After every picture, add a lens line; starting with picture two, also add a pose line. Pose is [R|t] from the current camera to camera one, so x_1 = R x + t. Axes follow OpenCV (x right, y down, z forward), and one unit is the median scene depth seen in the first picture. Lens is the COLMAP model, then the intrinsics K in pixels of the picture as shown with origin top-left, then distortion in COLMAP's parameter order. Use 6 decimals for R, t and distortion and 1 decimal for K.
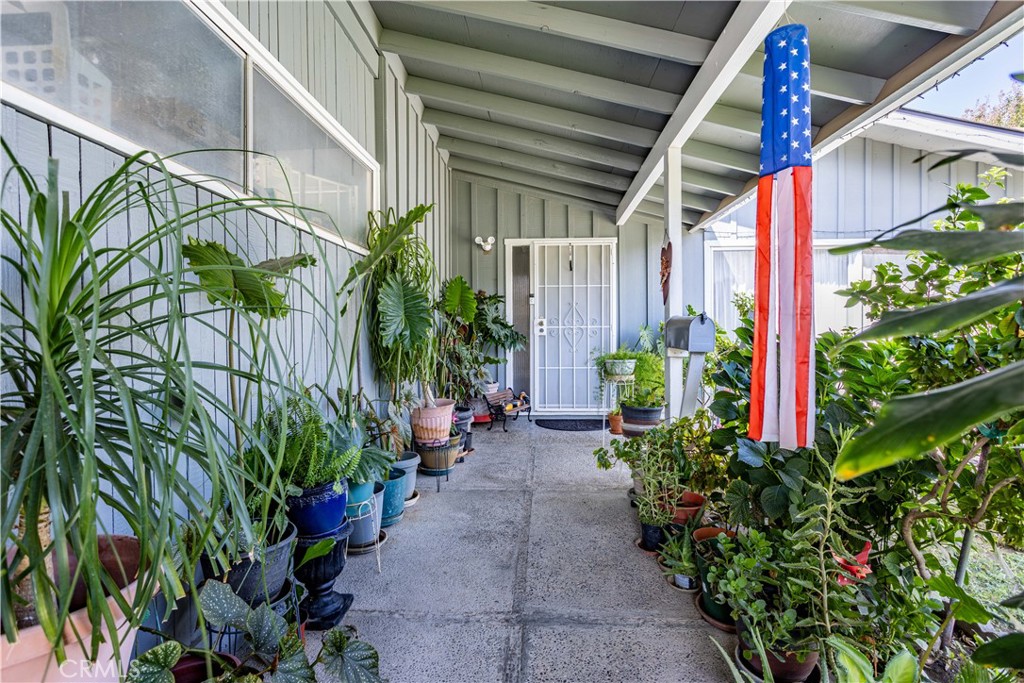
lens RADIAL K [[507.5, 0, 512.0], [0, 507.5, 342.6], [0, 0, 1]] dist [-0.036055, 0.005378]
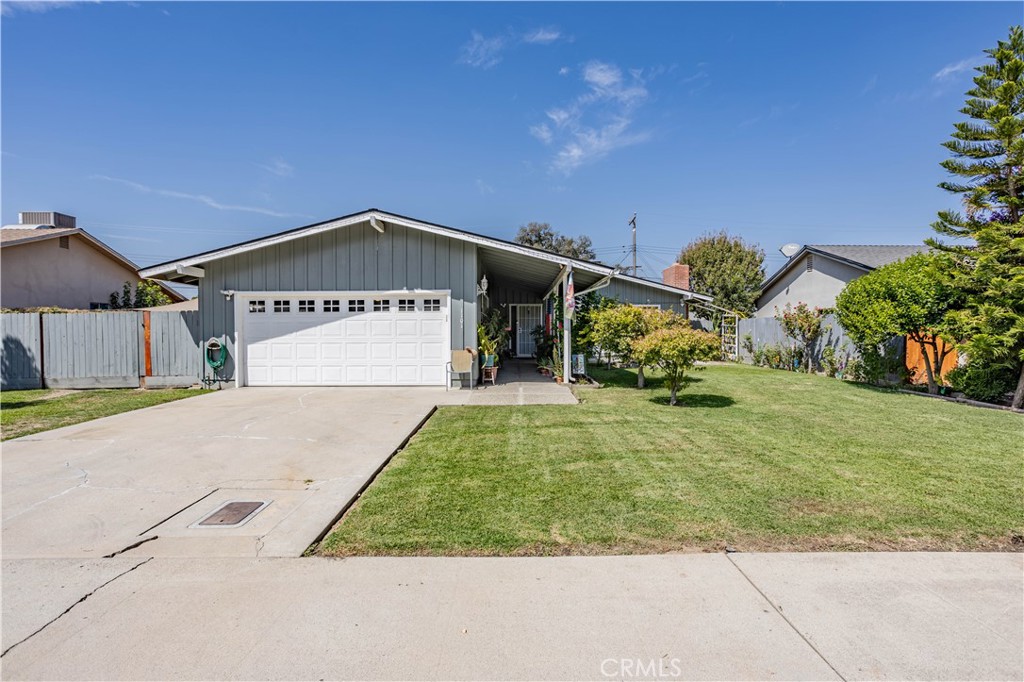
lens RADIAL K [[507.5, 0, 512.3], [0, 507.5, 339.8], [0, 0, 1]] dist [-0.036055, 0.005378]
pose [[0.997303, 0.006168, 0.073137, -0.232264], [-0.006356, 0.999977, 0.002336, 0.022136], [-0.073121, -0.002795, 0.997319, -2.304686]]
